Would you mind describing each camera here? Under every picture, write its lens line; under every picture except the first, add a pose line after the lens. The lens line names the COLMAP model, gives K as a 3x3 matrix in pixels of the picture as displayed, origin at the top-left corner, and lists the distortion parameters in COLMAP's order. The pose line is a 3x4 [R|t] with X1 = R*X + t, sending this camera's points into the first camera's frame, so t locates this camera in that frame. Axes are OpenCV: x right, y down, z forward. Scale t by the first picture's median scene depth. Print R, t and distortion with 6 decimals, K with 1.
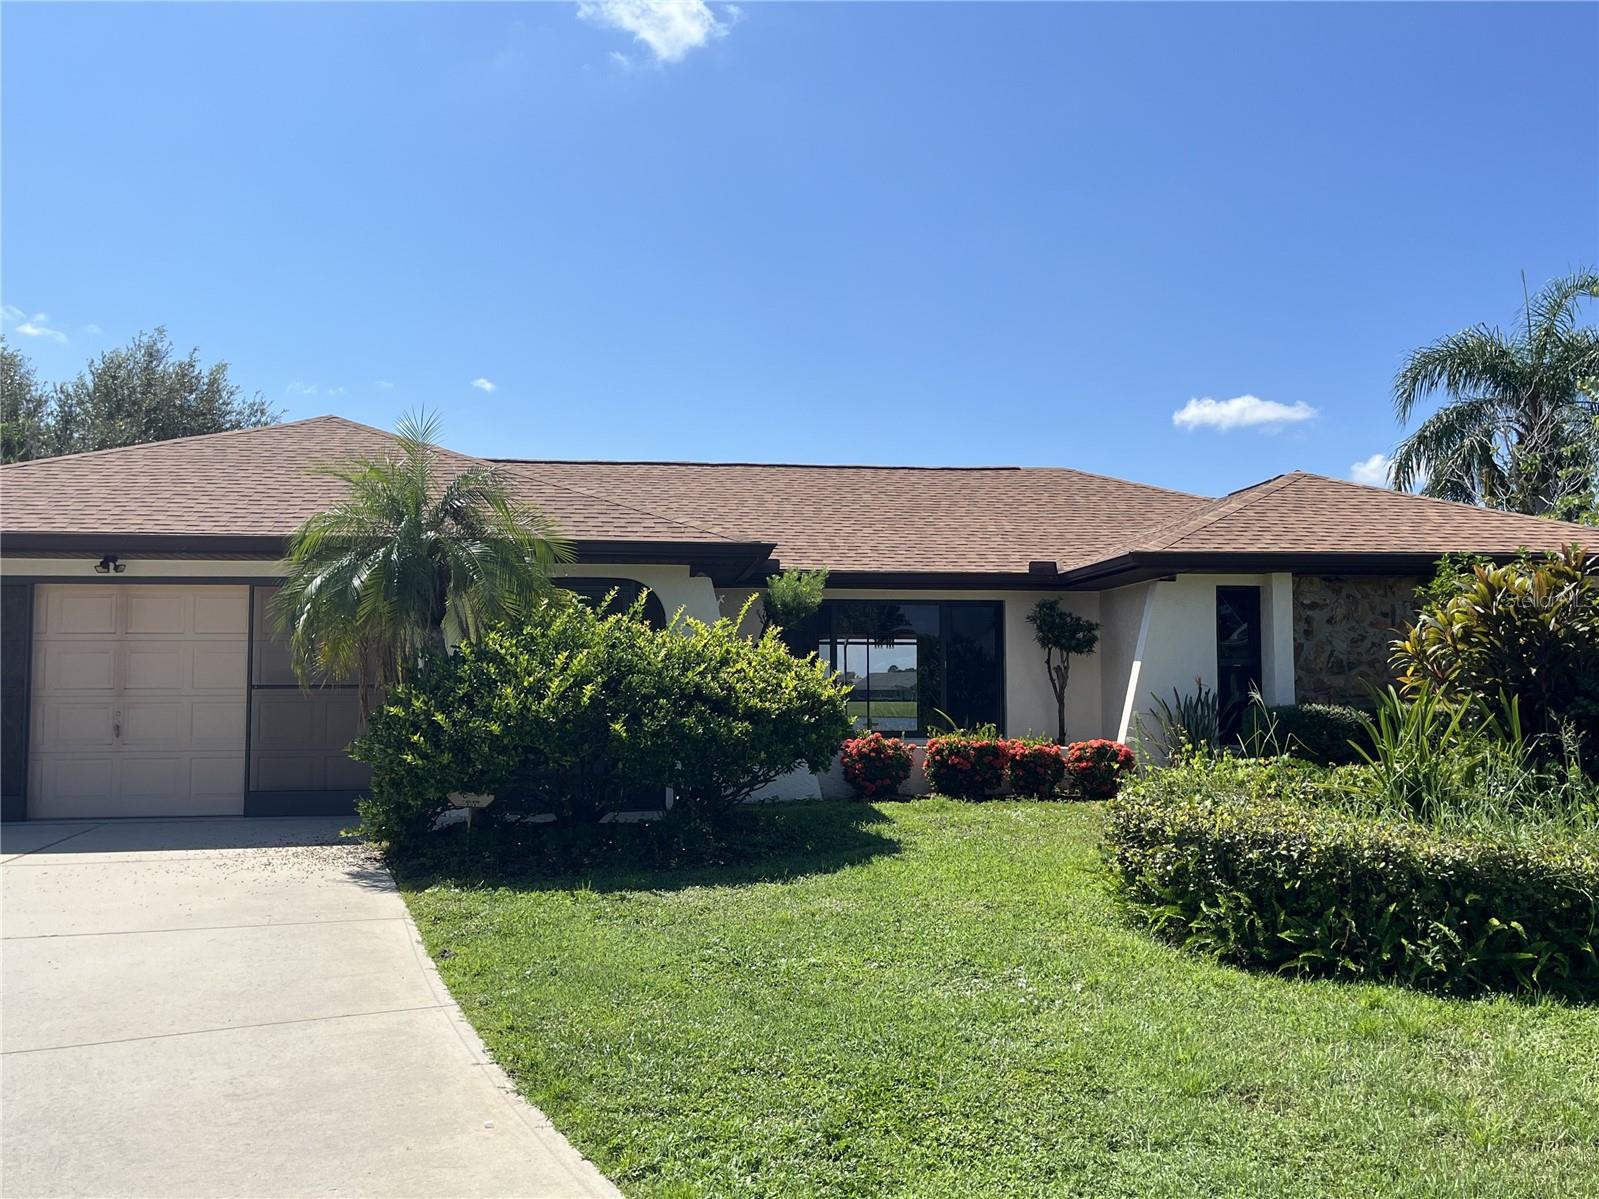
lens RADIAL K [[1381.7, 0, 799.5], [0, 1381.7, 599.5], [0, 0, 1]] dist [0.069109, -0.020940]
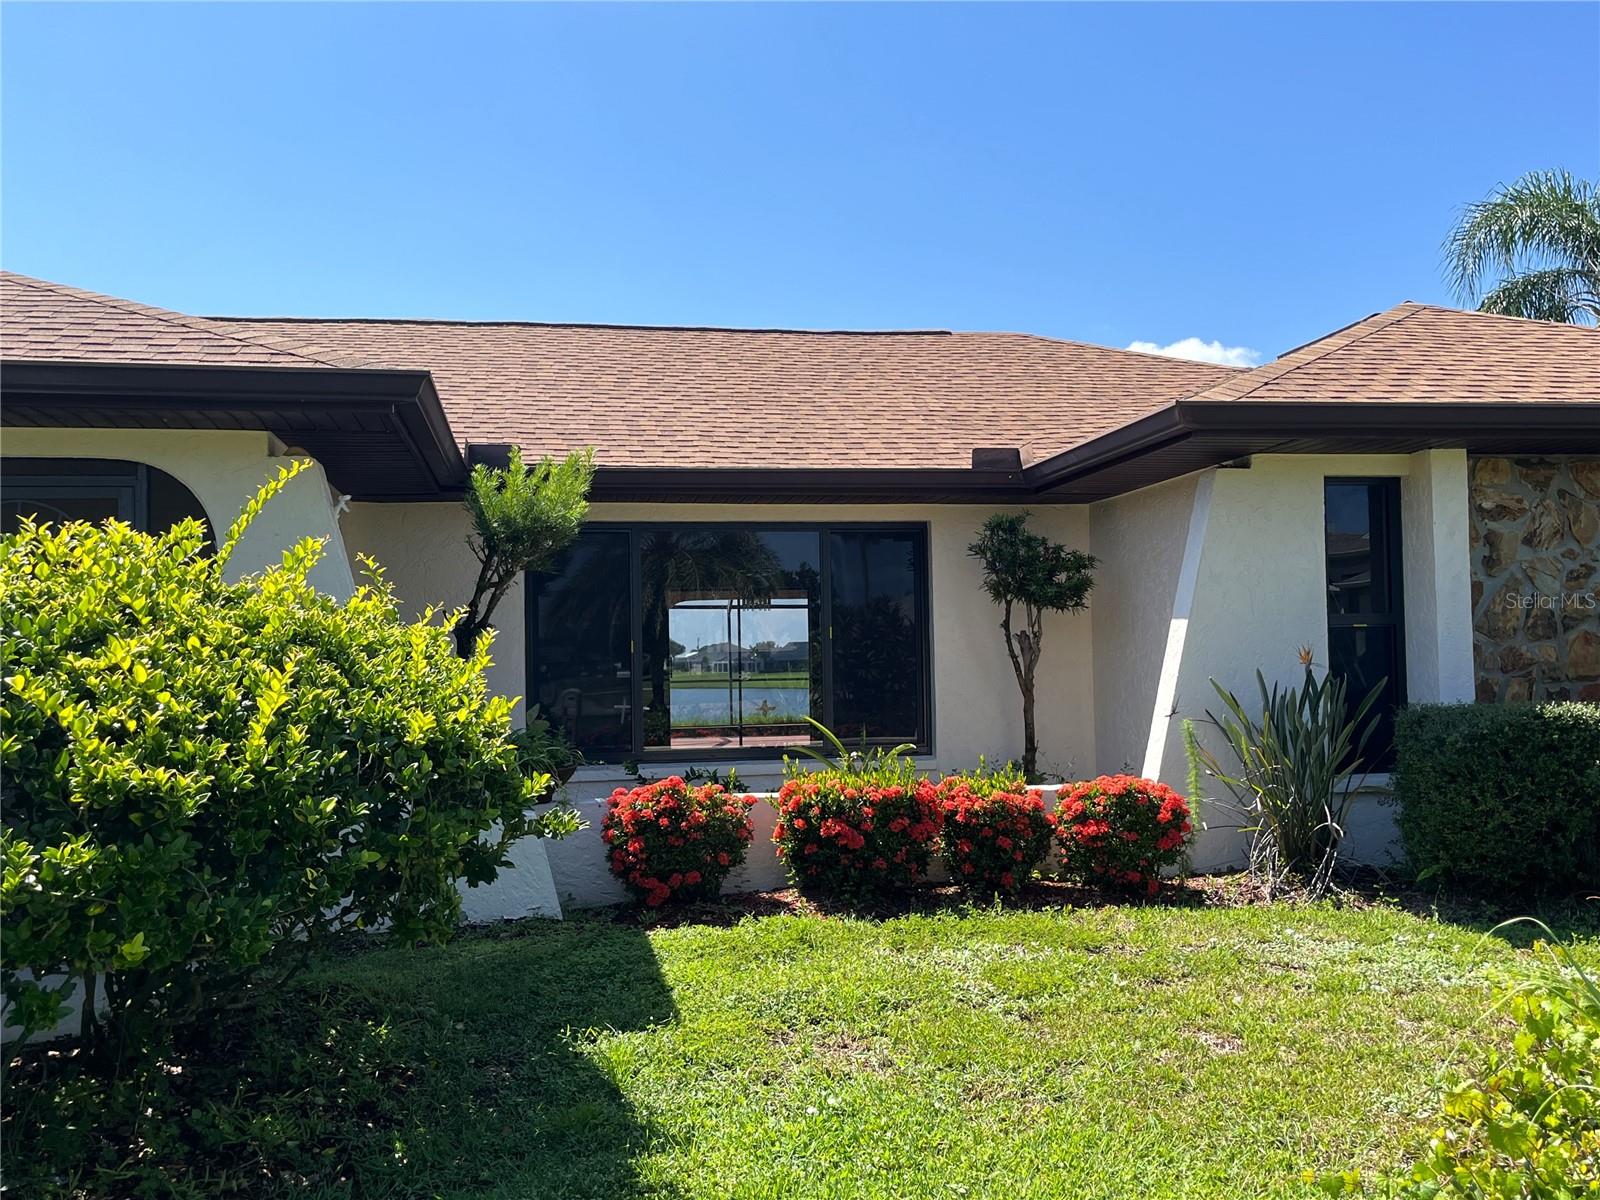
lens RADIAL K [[1424.5, 0, 829.1], [0, 1424.5, 599.0], [0, 0, 1]] dist [0.090113, -0.000908]
pose [[0.996961, -0.014064, 0.076626, 0.071196], [0.012310, 0.999652, 0.023316, 0.022732], [-0.076928, -0.022302, 0.996787, 0.484156]]
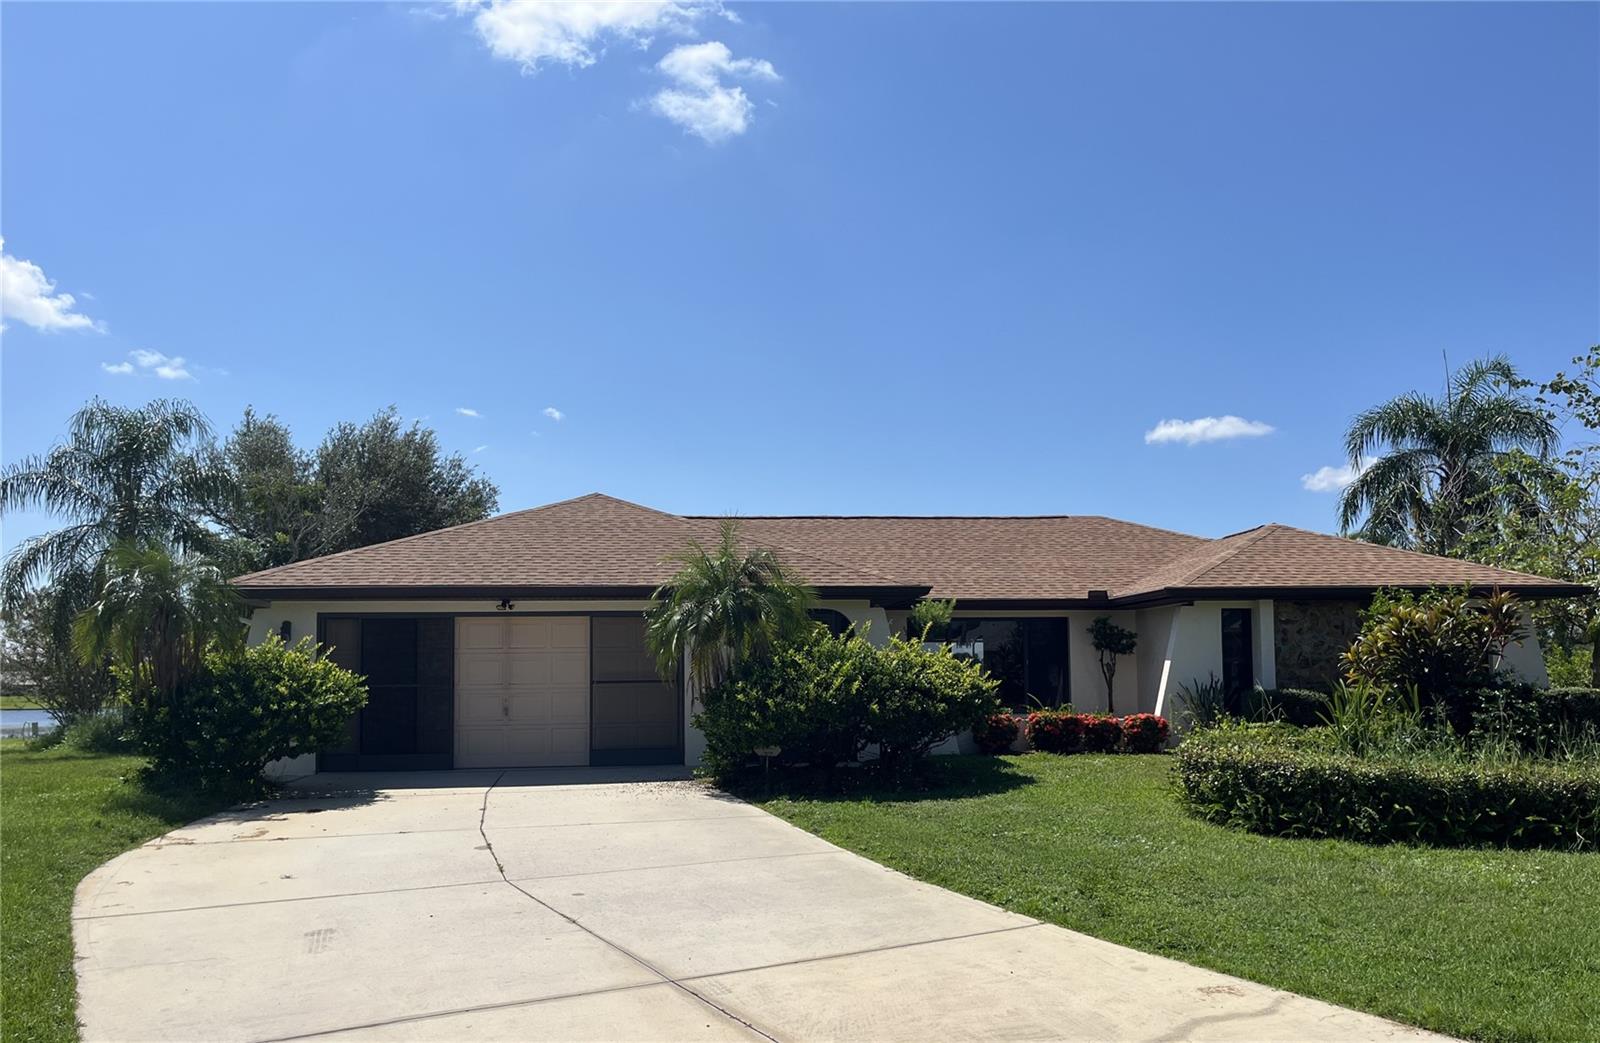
lens RADIAL K [[1220.9, 0, 797.7], [0, 1220.9, 600.5], [0, 0, 1]] dist [0.065568, 0.004231]
pose [[0.999842, -0.009115, -0.015260, -0.134813], [0.009182, 0.999948, 0.004372, -0.029643], [0.015220, -0.004511, 0.999874, -0.324308]]
